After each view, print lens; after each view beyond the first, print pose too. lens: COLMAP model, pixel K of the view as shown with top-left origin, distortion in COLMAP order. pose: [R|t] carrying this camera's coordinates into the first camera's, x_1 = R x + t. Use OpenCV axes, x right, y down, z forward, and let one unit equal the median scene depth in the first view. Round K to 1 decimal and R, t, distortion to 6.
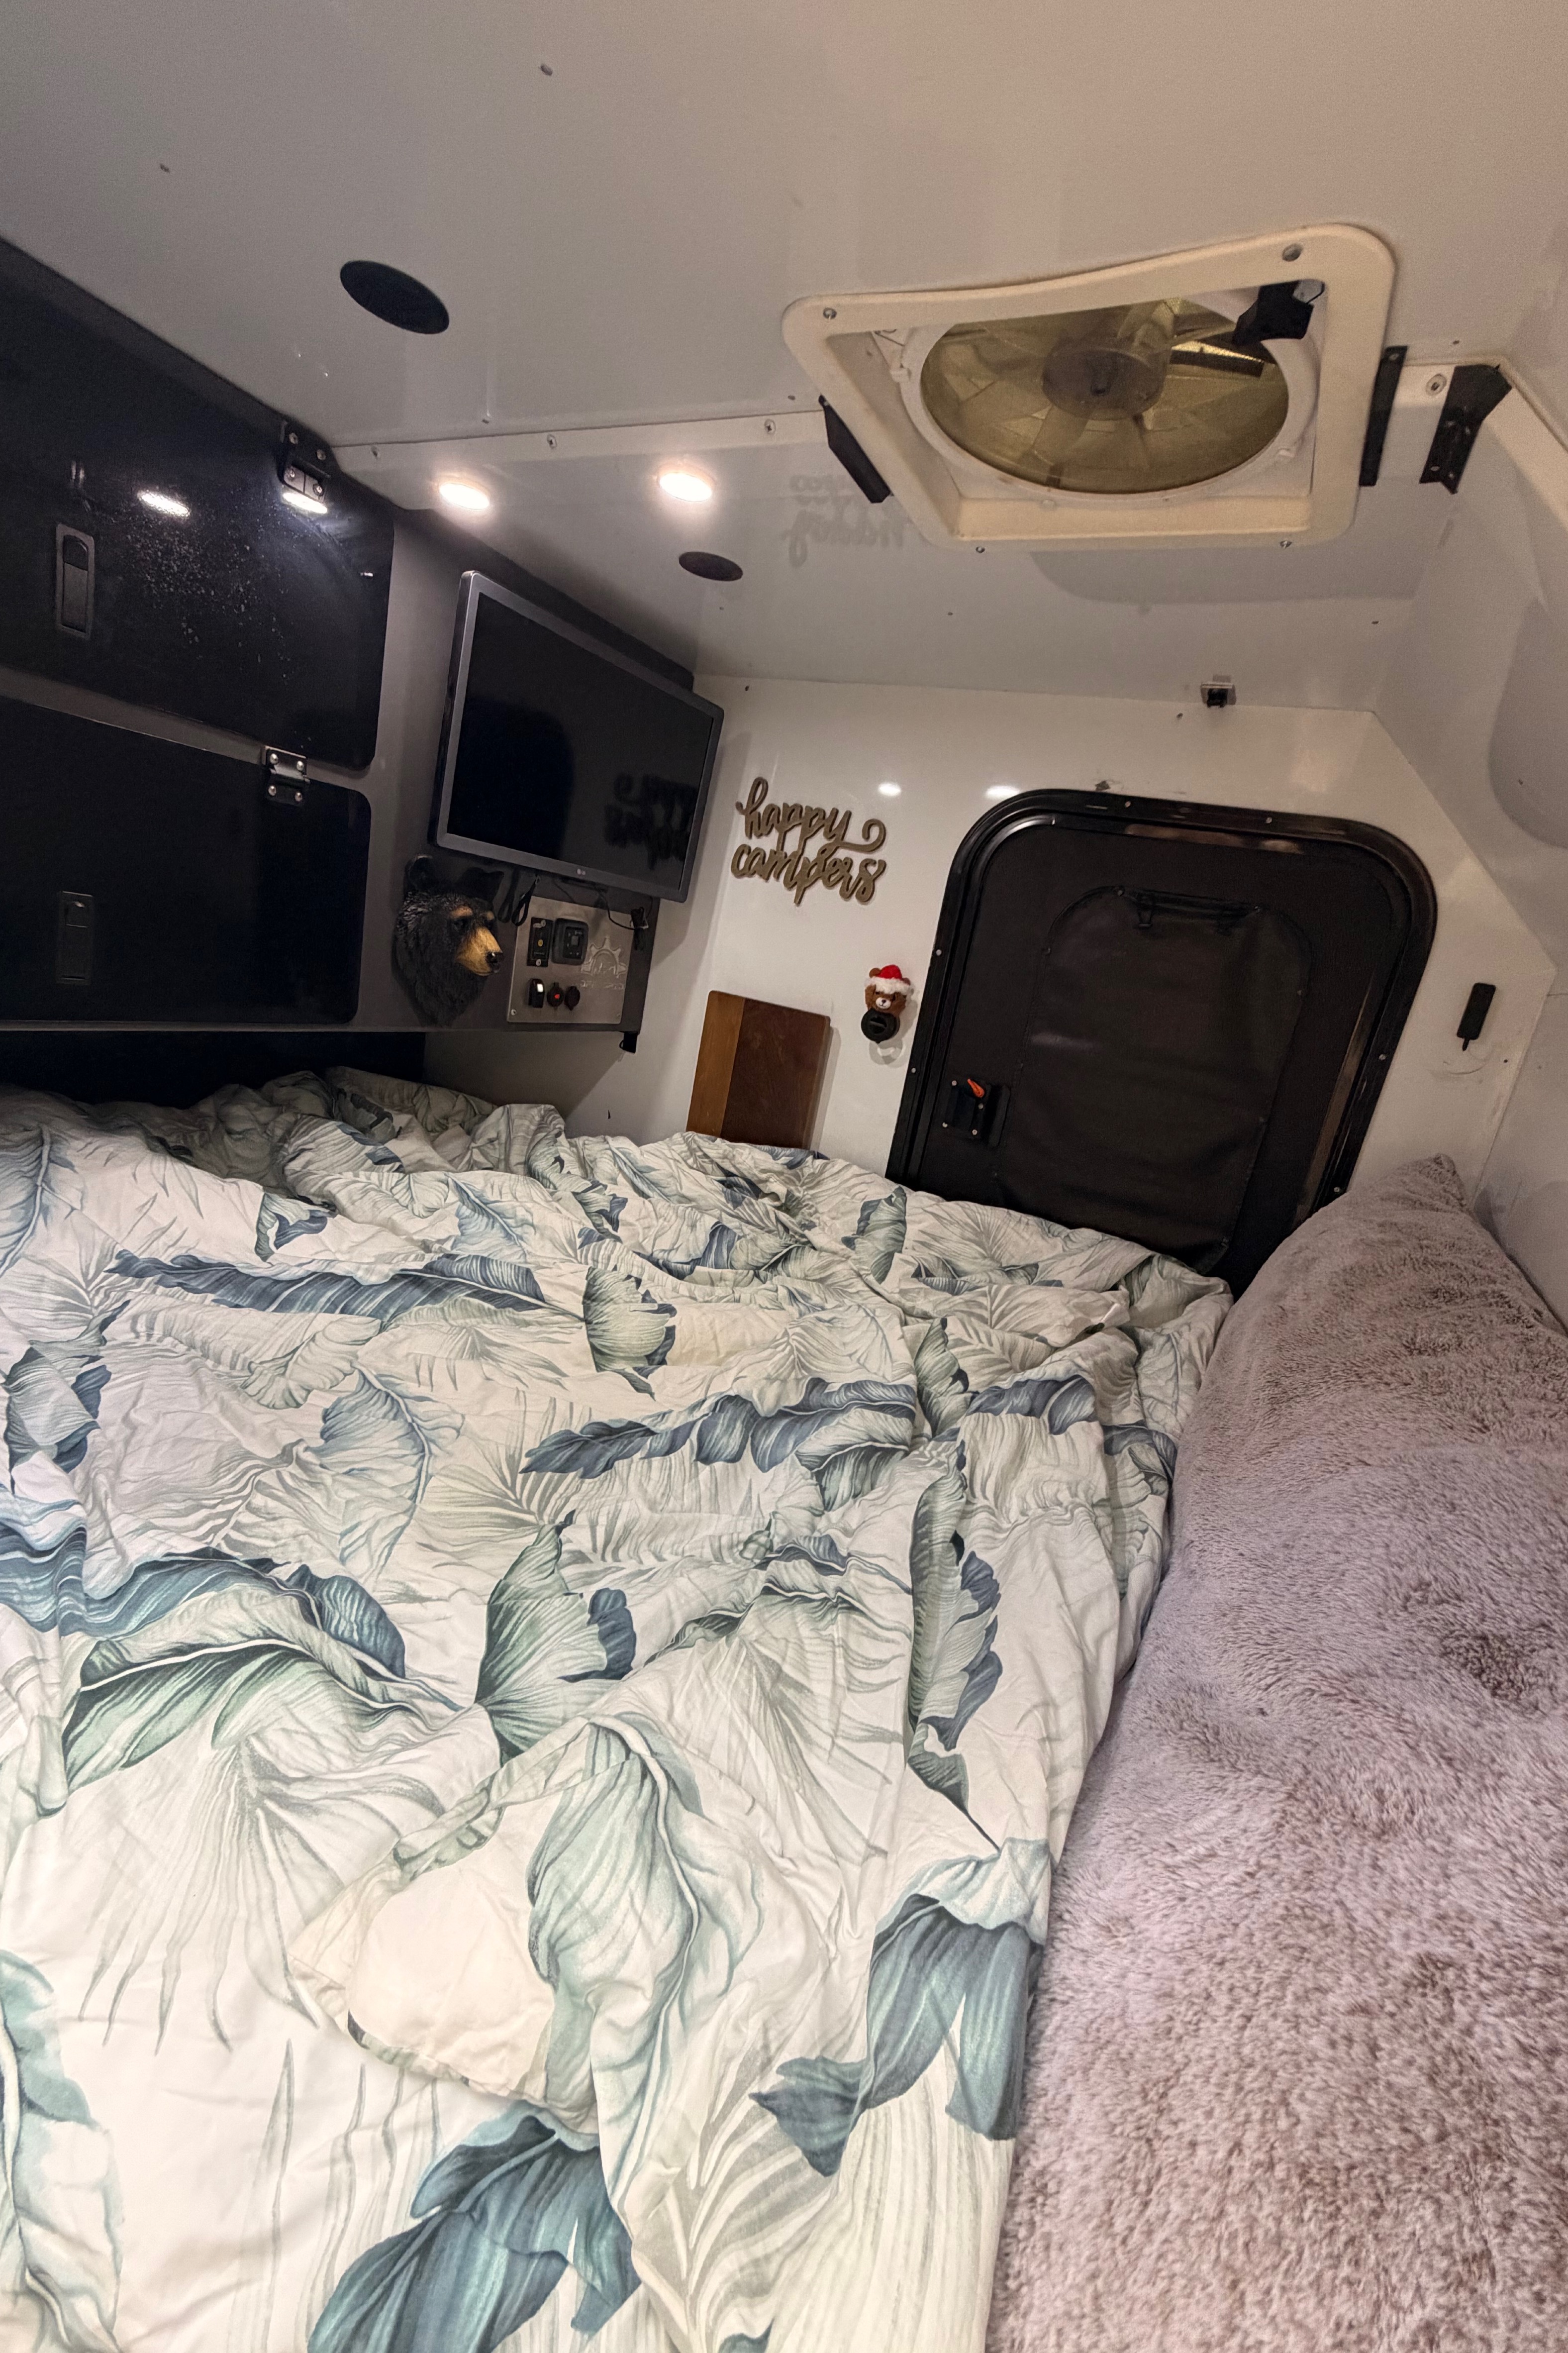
lens RADIAL K [[933.1, 0, 784.0], [0, 933.1, 1176.5], [0, 0, 1]] dist [0.000739, 0.000144]
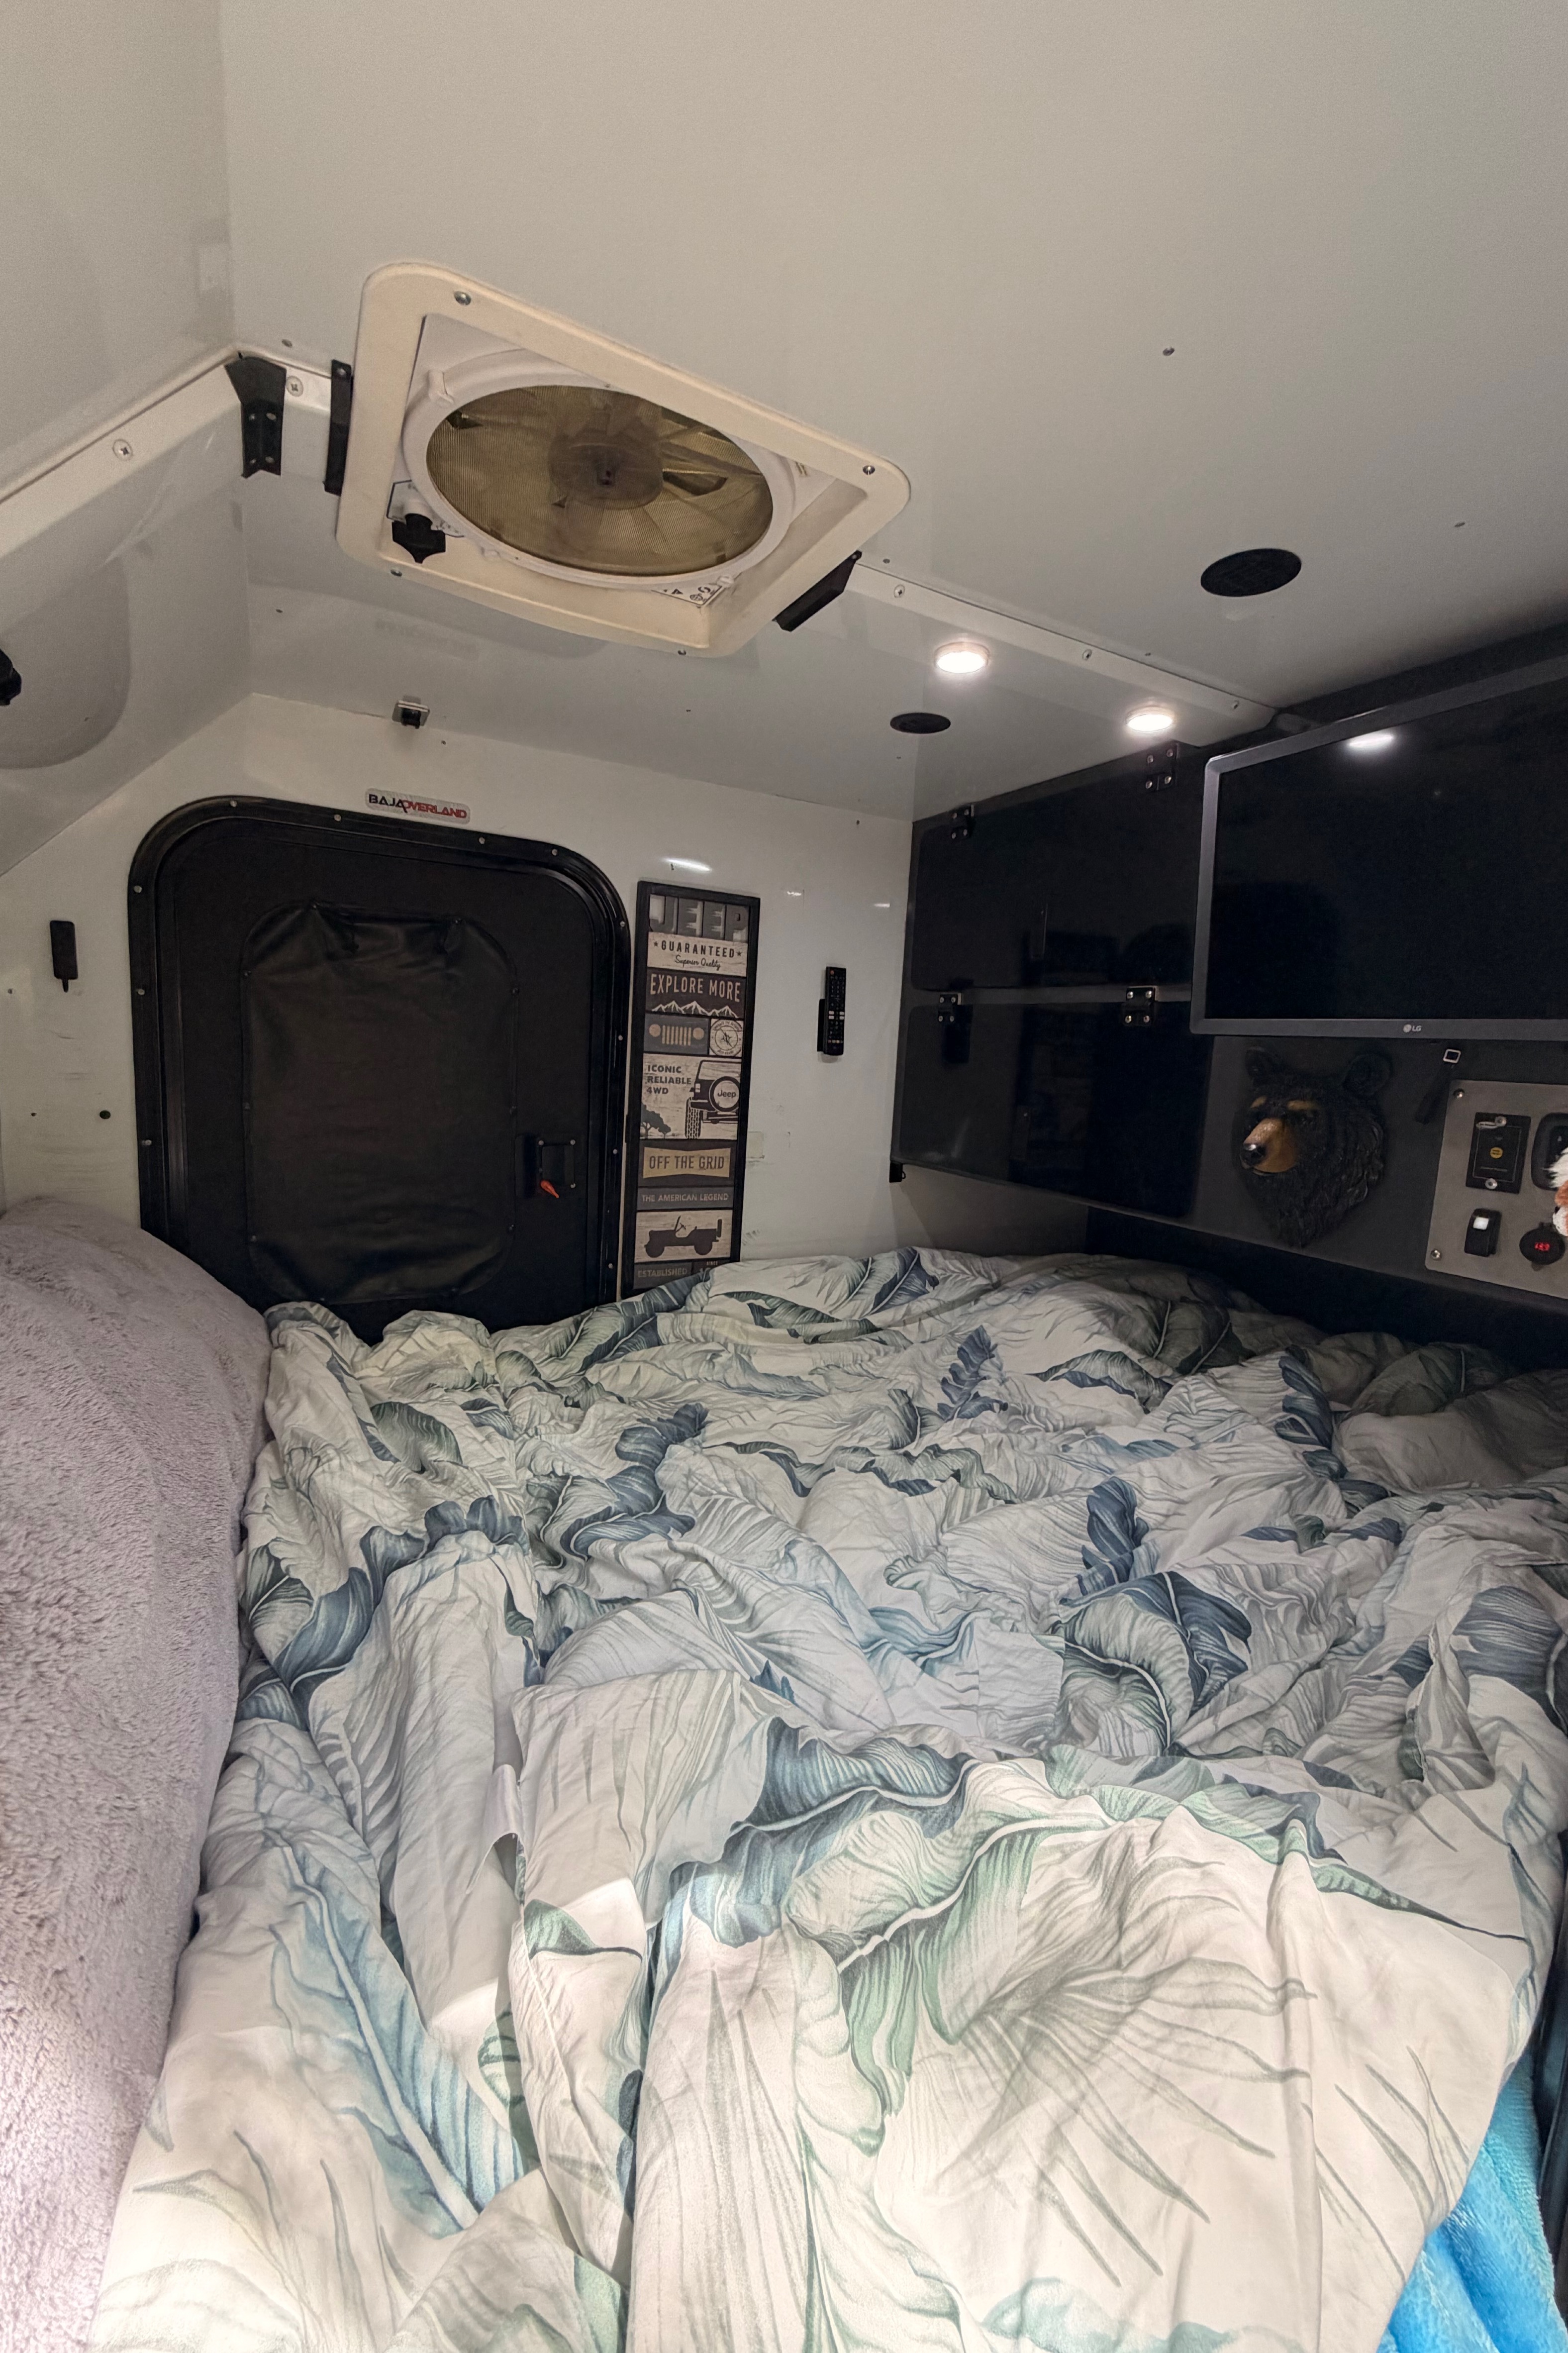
lens RADIAL K [[933.1, 0, 784.0], [0, 933.1, 1176.5], [0, 0, 1]] dist [0.000739, 0.000144]
pose [[-0.552338, -0.094031, -0.828300, 0.624040], [-0.347611, 0.929090, 0.126325, -0.186009], [0.757687, 0.357700, -0.545858, 1.218119]]
